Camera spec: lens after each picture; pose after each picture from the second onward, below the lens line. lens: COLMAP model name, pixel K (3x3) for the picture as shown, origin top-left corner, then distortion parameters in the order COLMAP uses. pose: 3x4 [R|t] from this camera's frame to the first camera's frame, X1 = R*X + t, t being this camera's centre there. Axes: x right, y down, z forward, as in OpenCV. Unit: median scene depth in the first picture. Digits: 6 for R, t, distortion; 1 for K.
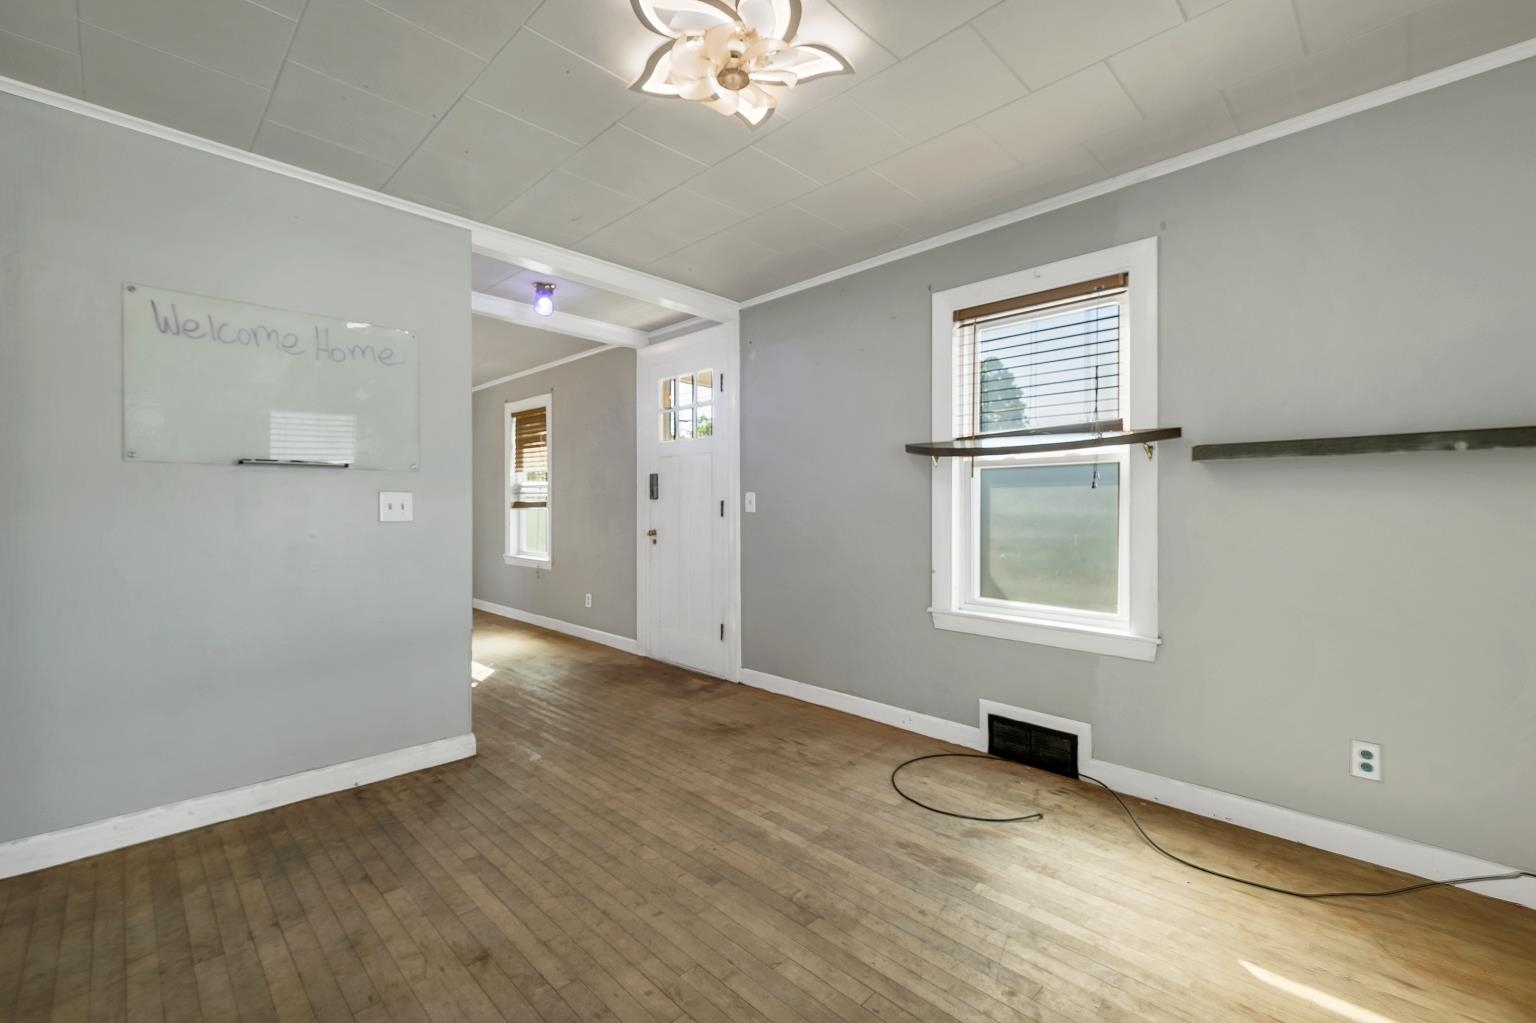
lens RADIAL K [[654.3, 0, 785.8], [0, 654.3, 503.6], [0, 0, 1]] dist [0.000377, 0.000040]
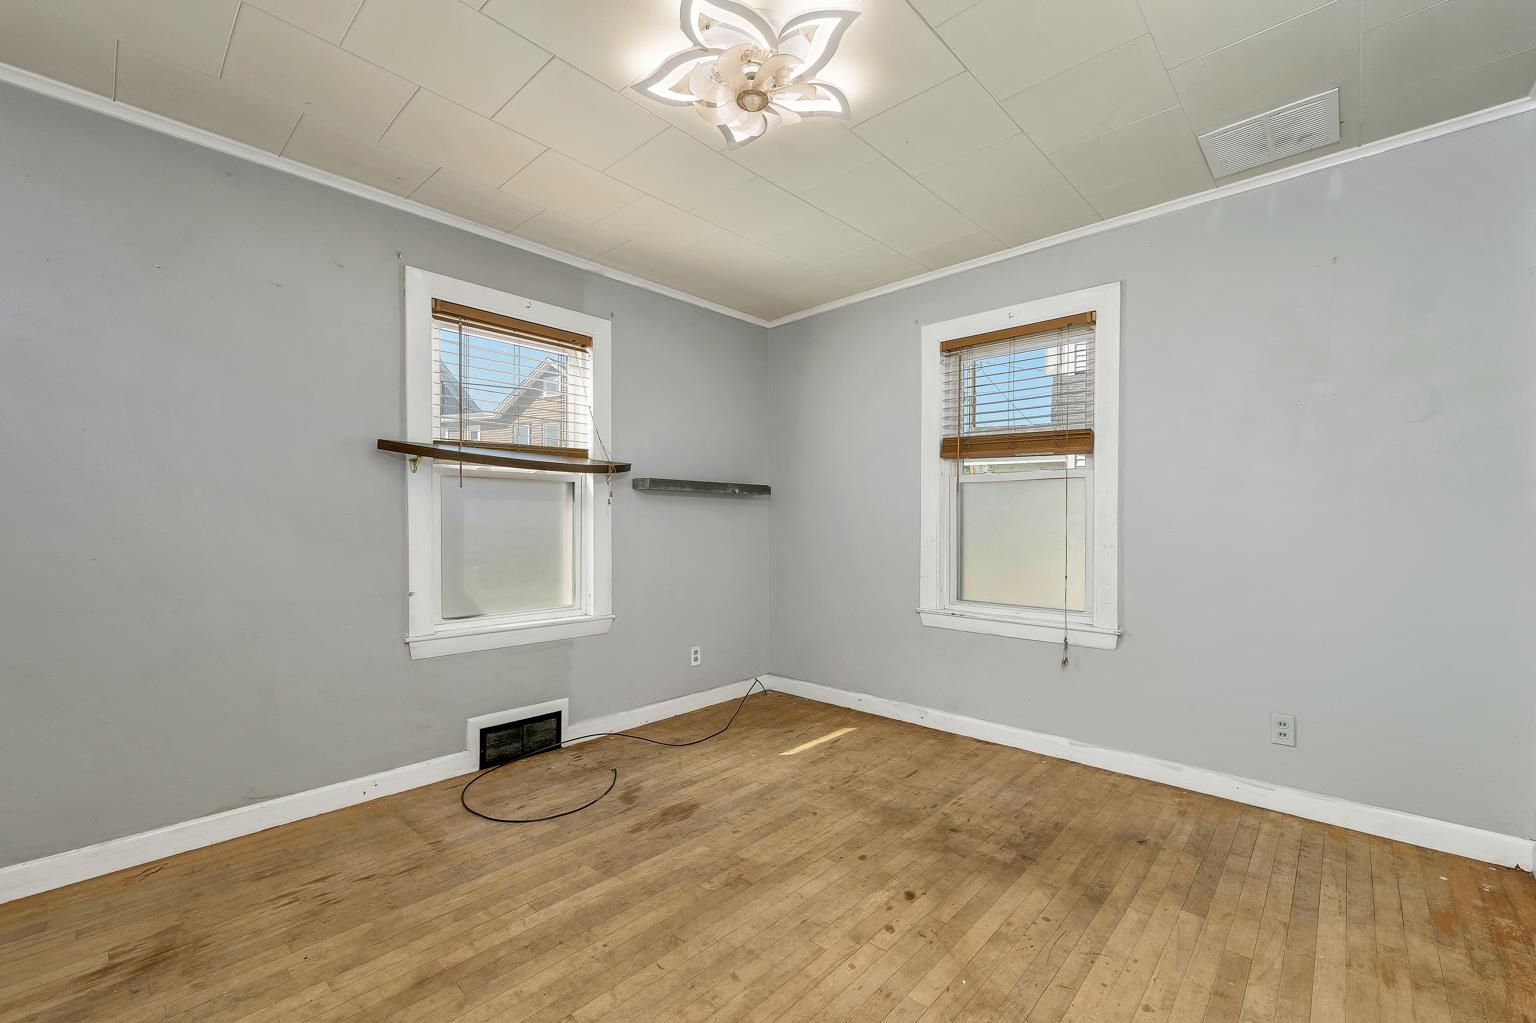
lens RADIAL K [[629.6, 0, 760.4], [0, 629.6, 516.0], [0, 0, 1]] dist [-0.002433, -0.000132]
pose [[-0.016919, 0.009547, 0.999811, -0.727529], [-0.007231, 0.999927, -0.009670, 0.009800], [-0.999831, -0.007394, -0.016849, 0.682735]]
